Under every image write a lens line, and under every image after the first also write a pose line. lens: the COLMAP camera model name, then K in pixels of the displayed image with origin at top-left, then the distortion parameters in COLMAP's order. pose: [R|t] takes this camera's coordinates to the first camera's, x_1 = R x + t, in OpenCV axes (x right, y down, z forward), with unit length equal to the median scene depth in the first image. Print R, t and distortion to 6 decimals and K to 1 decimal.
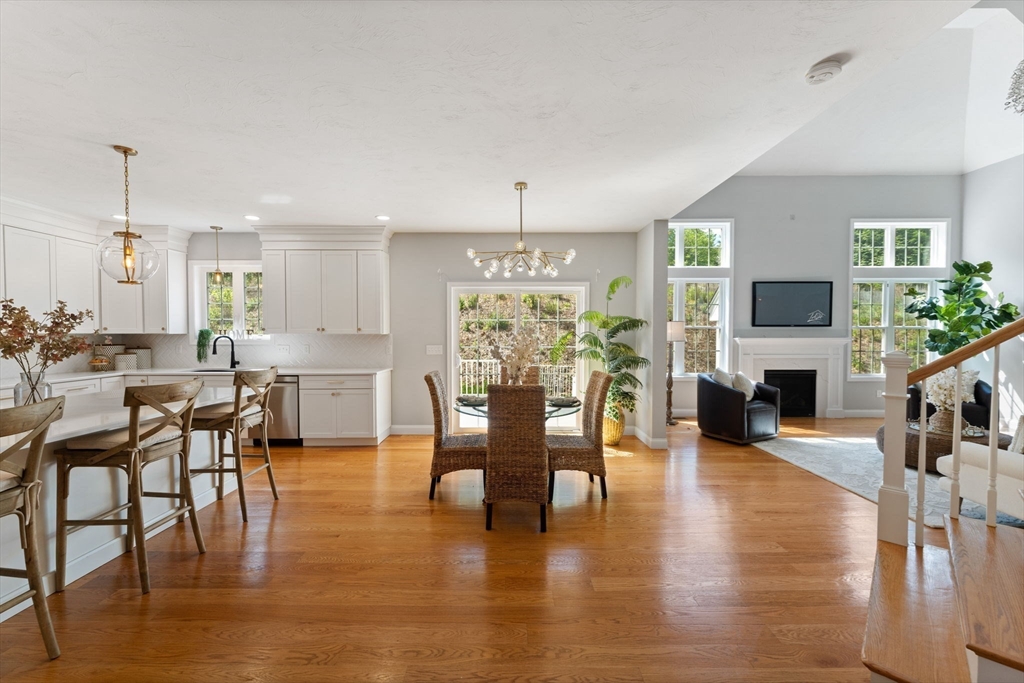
lens RADIAL K [[402.6, 0, 512.0], [0, 402.6, 341.5], [0, 0, 1]] dist [0.000603, 0.000064]
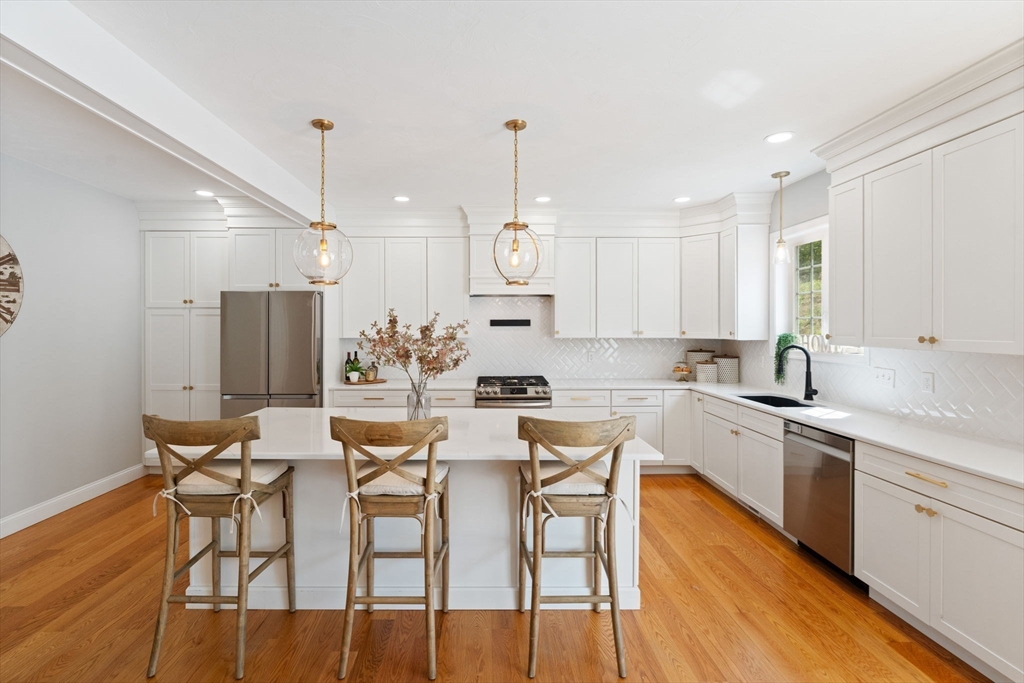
lens RADIAL K [[482.9, 0, 491.4], [0, 482.9, 325.6], [0, 0, 1]] dist [0.000172, 0.000060]
pose [[0.011552, -0.002128, -0.999931, 0.017802], [-0.022391, 0.999746, -0.002387, -0.031969], [0.999683, 0.022417, 0.011501, 0.524831]]
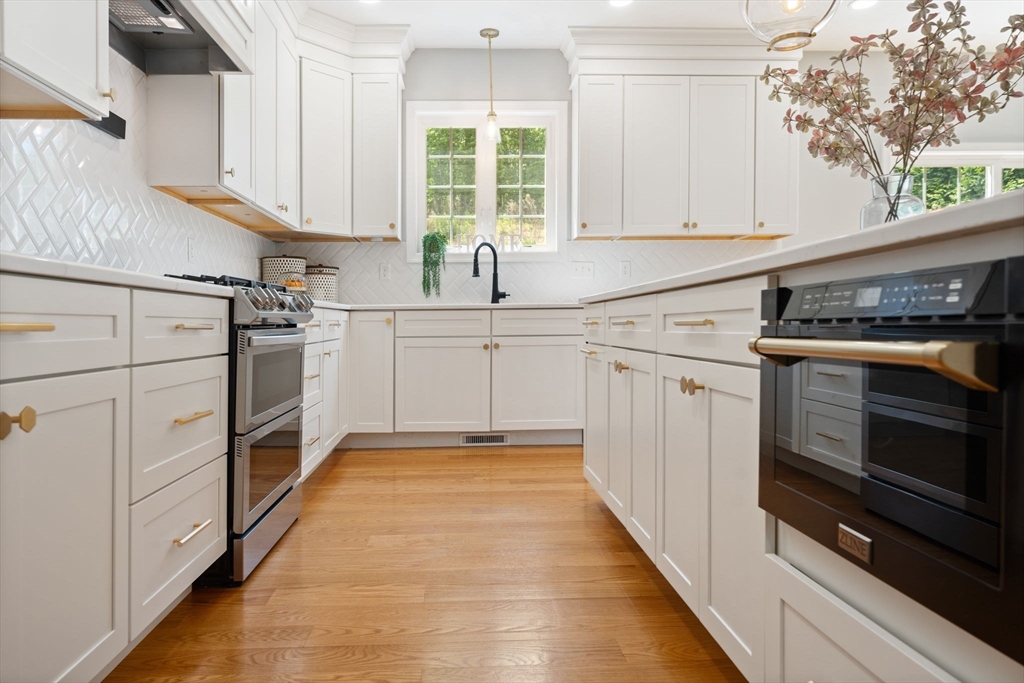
lens RADIAL K [[682.6, 0, 510.6], [0, 682.6, 329.1], [0, 0, 1]] dist [-0.002107, -0.001188]
pose [[0.997592, -0.000943, 0.069345, -0.742264], [0.001555, 0.999960, -0.008769, 0.105326], [-0.069333, 0.008856, 0.997554, 0.112253]]
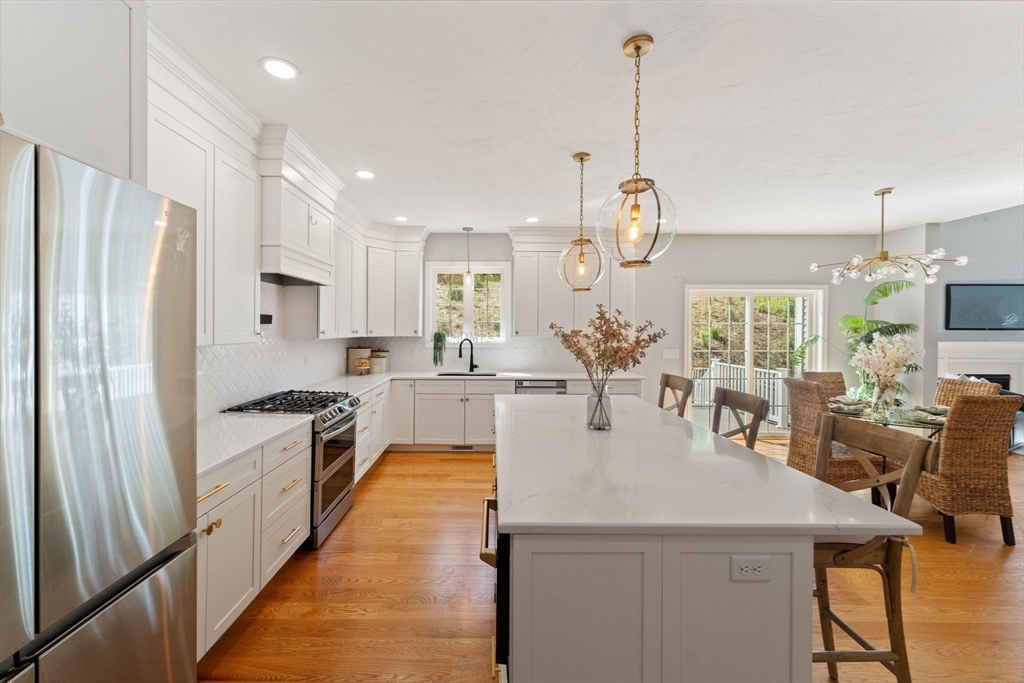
lens RADIAL K [[418.6, 0, 492.7], [0, 418.6, 331.2], [0, 0, 1]] dist [0.000612, 0.000073]
pose [[0.999975, 0.004619, 0.005383, -0.654856], [-0.004525, 0.999841, -0.017273, -0.014996], [-0.005462, 0.017248, 0.999836, -0.014044]]
